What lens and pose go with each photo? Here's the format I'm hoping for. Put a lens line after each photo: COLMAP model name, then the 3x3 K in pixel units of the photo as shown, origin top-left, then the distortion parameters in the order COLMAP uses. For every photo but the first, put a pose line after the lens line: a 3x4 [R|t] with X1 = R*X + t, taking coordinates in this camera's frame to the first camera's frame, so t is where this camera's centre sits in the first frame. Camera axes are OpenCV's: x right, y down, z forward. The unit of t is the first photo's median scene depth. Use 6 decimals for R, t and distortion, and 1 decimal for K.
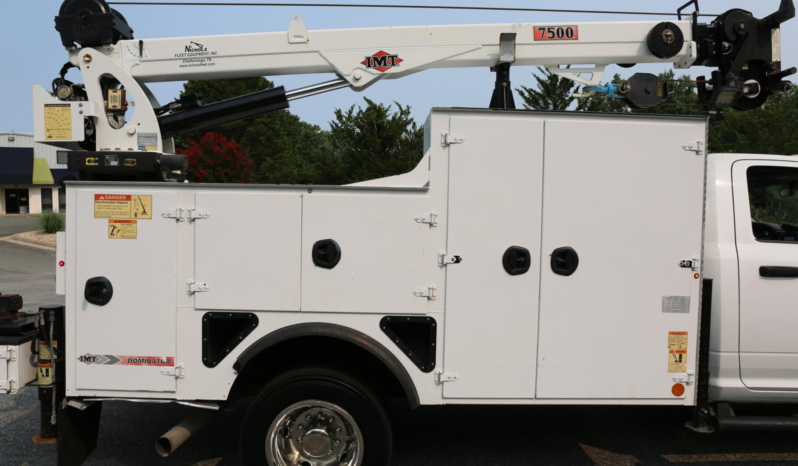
lens RADIAL K [[558.3, 0, 391.0], [0, 558.3, 236.8], [0, 0, 1]] dist [-0.088619, 0.062395]
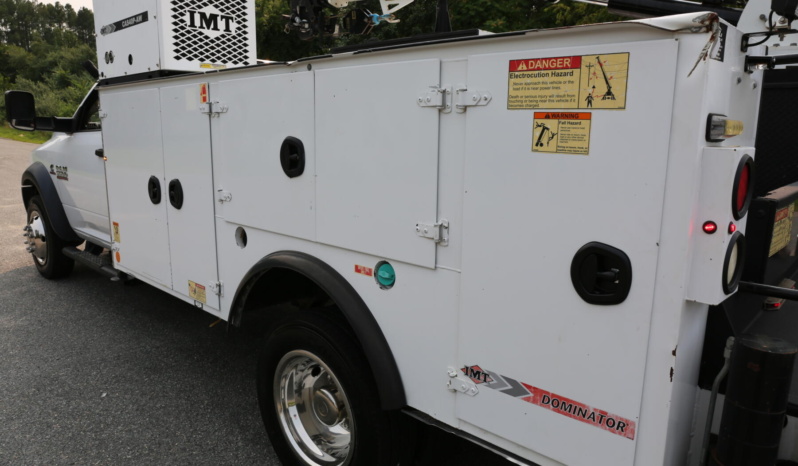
lens RADIAL K [[558.3, 0, 400.6], [0, 558.3, 231.4], [0, 0, 1]] dist [-0.088619, 0.062395]
pose [[0.730685, 0.115862, -0.672811, -0.257172], [-0.010363, 0.987263, 0.158758, -0.004401], [0.682636, -0.109030, 0.722579, 0.546255]]
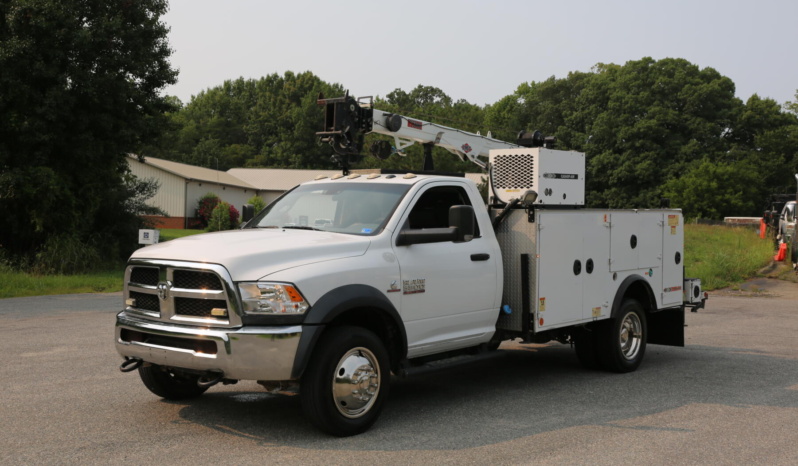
lens RADIAL K [[917.5, 0, 402.2], [0, 917.5, 234.9], [0, 0, 1]] dist [0.006410, 0.000000]
pose [[0.639786, -0.037358, 0.767645, -3.985102], [0.020654, 0.999293, 0.031417, -0.132412], [-0.768276, -0.004245, 0.640105, -0.542522]]
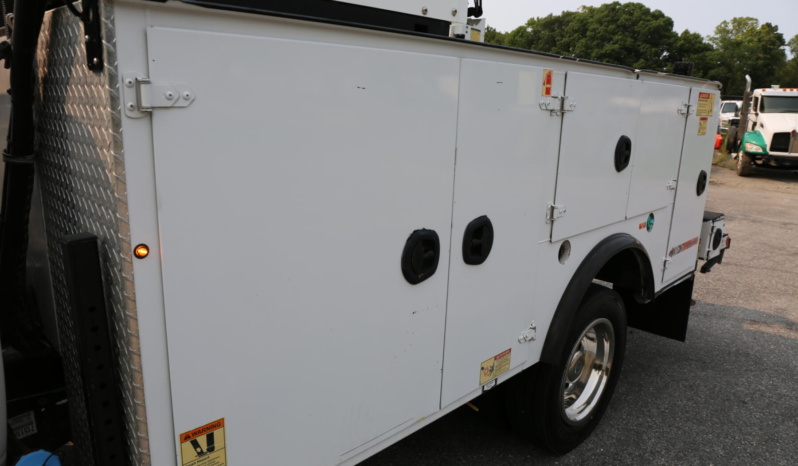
lens RADIAL K [[558.3, 0, 395.5], [0, 558.3, 232.9], [0, 0, 1]] dist [-0.088619, 0.062395]
pose [[0.710965, -0.162489, 0.684197, -1.627445], [-0.005857, 0.971537, 0.236815, -0.058117], [-0.703202, -0.172375, 0.689778, 0.635362]]
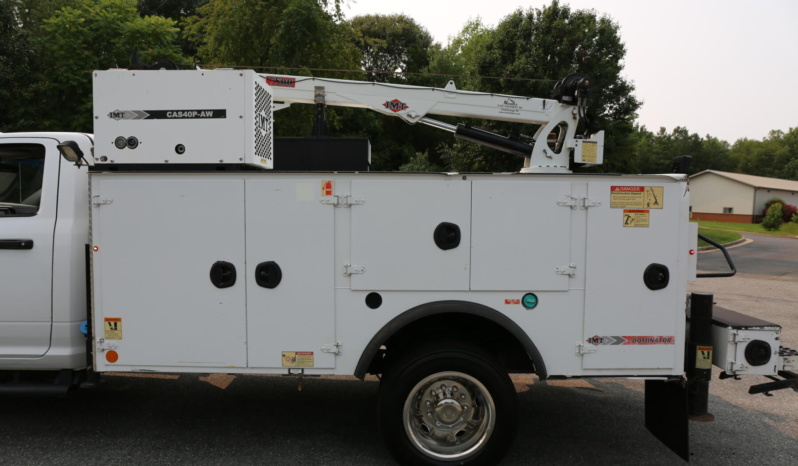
lens RADIAL K [[558.3, 0, 397.0], [0, 558.3, 232.0], [0, 0, 1]] dist [-0.088619, 0.062395]
pose [[0.999936, -0.010692, 0.003750, -0.936458], [0.010578, 0.999519, 0.029152, -0.022918], [-0.004060, -0.029111, 0.999568, -0.074449]]
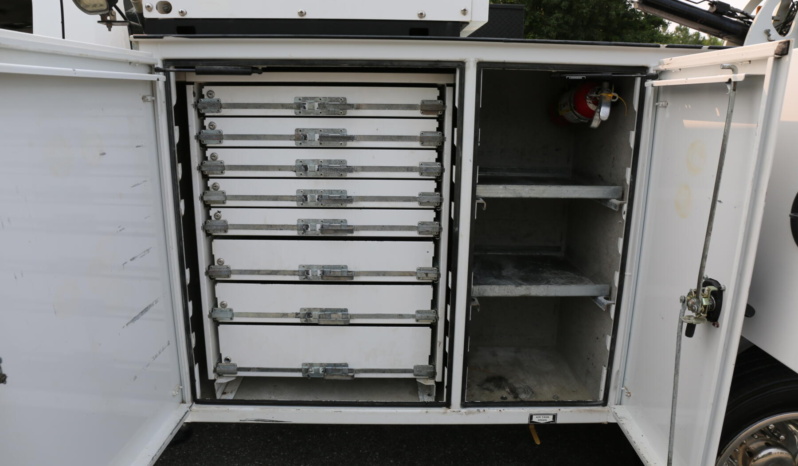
lens RADIAL K [[540.0, 0, 396.4], [0, 540.0, 228.9], [0, 0, 1]] dist [-0.096114, 0.060467]
pose [[0.999731, -0.006805, 0.022154, -1.295549], [0.001926, 0.977002, 0.213220, -0.045691], [-0.023096, -0.213120, 0.976753, 0.473203]]
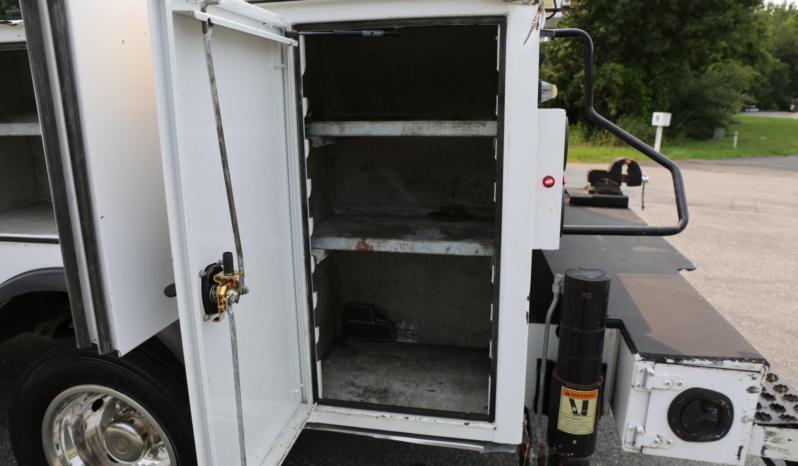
lens RADIAL K [[540.0, 0, 394.9], [0, 540.0, 235.4], [0, 0, 1]] dist [-0.096114, 0.060467]
pose [[0.979136, 0.017888, -0.202419, -0.393859], [0.027802, 0.974959, 0.220641, -0.003632], [0.201297, -0.221665, 0.954120, 0.535747]]
